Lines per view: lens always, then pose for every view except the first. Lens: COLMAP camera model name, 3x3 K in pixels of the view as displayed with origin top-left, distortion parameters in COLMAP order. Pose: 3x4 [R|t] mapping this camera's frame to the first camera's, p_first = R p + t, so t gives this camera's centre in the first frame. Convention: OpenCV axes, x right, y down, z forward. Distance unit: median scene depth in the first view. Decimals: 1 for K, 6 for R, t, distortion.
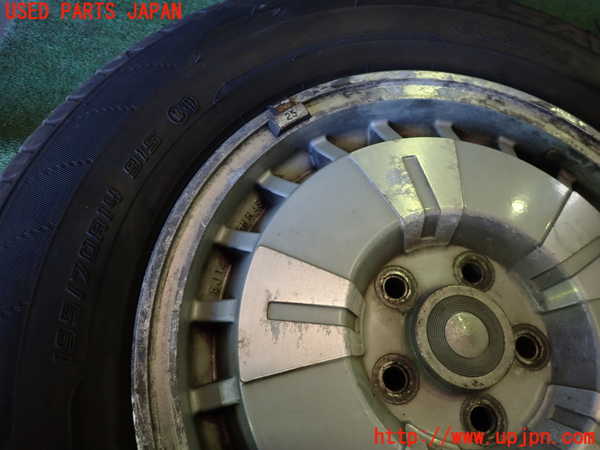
lens RADIAL K [[432.7, 0, 301.0], [0, 432.7, 226.5], [0, 0, 1]] dist [0.008032, -0.006711]
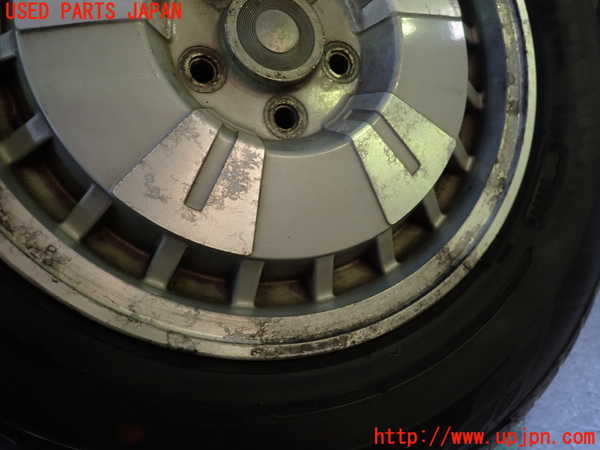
lens RADIAL K [[432.7, 0, 298.2], [0, 432.7, 229.1], [0, 0, 1]] dist [0.008032, -0.006711]
pose [[0.979218, 0.033173, 0.200079, 0.244653], [-0.086009, 0.961351, 0.261548, 0.421187], [-0.183670, -0.273321, 0.944225, -0.072184]]
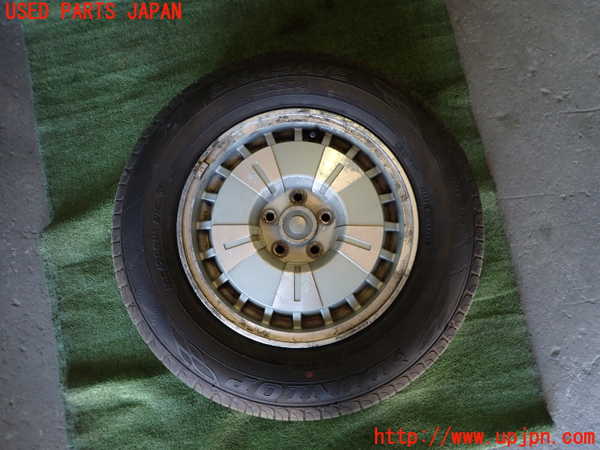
lens RADIAL K [[432.7, 0, 305.0], [0, 432.7, 224.3], [0, 0, 1]] dist [0.008032, -0.006711]
pose [[0.917969, -0.390248, -0.070986, 0.611090], [0.394931, 0.882581, 0.255108, -0.412114], [-0.036905, -0.262215, 0.964303, -1.556516]]
